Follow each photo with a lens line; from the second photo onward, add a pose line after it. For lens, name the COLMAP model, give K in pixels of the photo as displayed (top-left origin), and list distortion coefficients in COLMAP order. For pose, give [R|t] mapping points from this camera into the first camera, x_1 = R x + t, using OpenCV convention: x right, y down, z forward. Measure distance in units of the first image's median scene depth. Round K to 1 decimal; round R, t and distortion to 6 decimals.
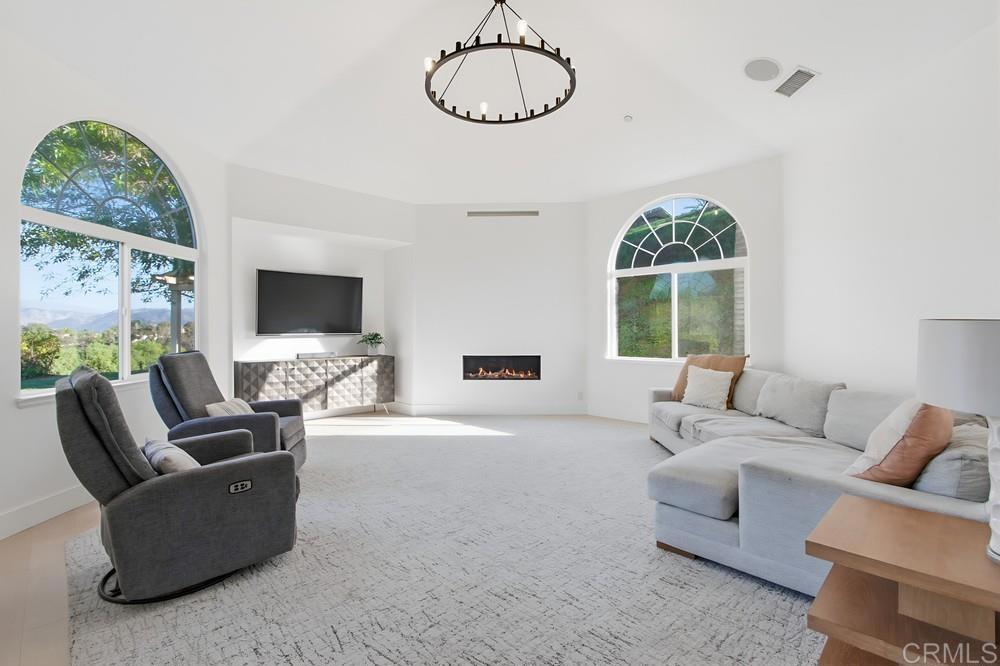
lens RADIAL K [[455.2, 0, 495.0], [0, 455.2, 332.3], [0, 0, 1]] dist [0.003068, 0.000236]
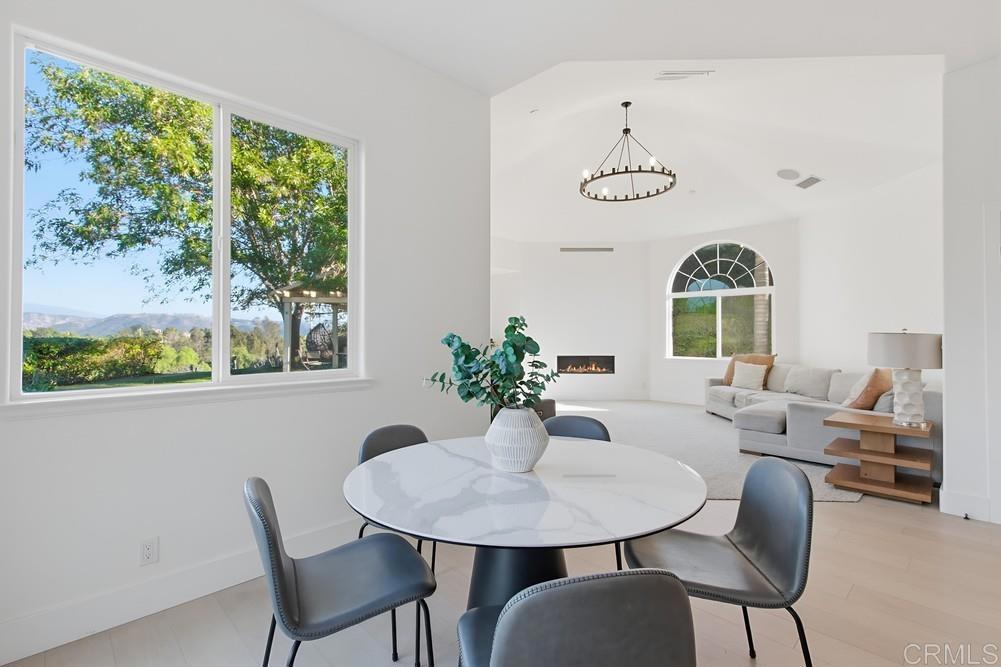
lens RADIAL K [[455.6, 0, 494.6], [0, 455.6, 333.9], [0, 0, 1]] dist [0.003068, 0.000236]
pose [[0.999978, 0.006015, 0.002621, -0.331011], [-0.005984, 0.999915, -0.011589, 0.005628], [-0.002690, 0.011573, 0.999929, -0.439585]]
